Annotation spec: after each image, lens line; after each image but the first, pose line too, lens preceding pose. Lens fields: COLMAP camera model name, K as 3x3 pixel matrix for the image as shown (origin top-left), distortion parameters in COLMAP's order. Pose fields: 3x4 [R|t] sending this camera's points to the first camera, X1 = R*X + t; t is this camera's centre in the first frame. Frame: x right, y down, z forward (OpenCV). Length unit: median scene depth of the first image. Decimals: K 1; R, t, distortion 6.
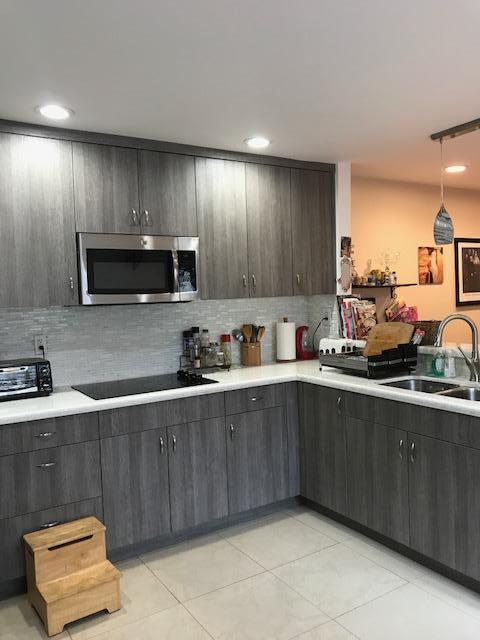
lens RADIAL K [[532.1, 0, 236.7], [0, 532.1, 322.4], [0, 0, 1]] dist [0.059037, -0.077803]
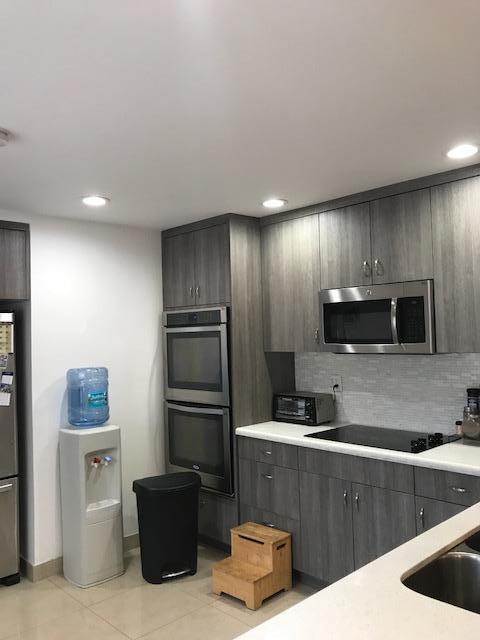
lens RADIAL K [[532.1, 0, 240.2], [0, 532.1, 319.7], [0, 0, 1]] dist [0.059037, -0.077803]
pose [[0.193506, -0.006445, -0.981078, 0.659729], [-0.039859, 0.999101, -0.014425, -0.065085], [0.980289, 0.041896, 0.193075, 0.495850]]
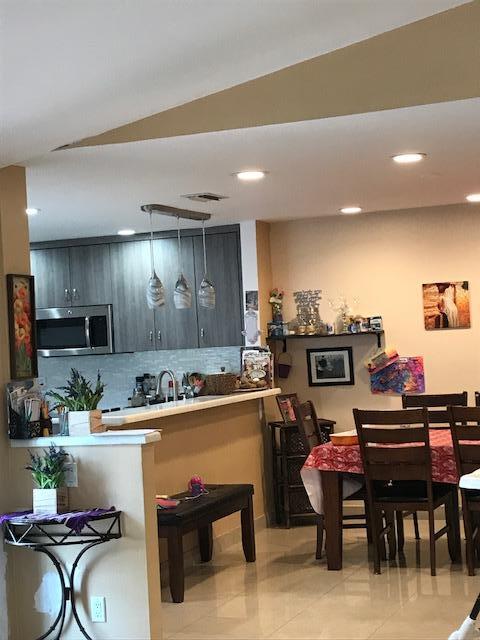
lens RADIAL K [[1163.5, 0, 234.1], [0, 1163.5, 316.1], [0, 0, 1]] dist [0.094159, 0.000000]
pose [[0.590350, -0.011771, -0.807061, 2.218355], [-0.012779, 0.999632, -0.023928, -0.062431], [0.807046, 0.024439, 0.589983, -0.400331]]
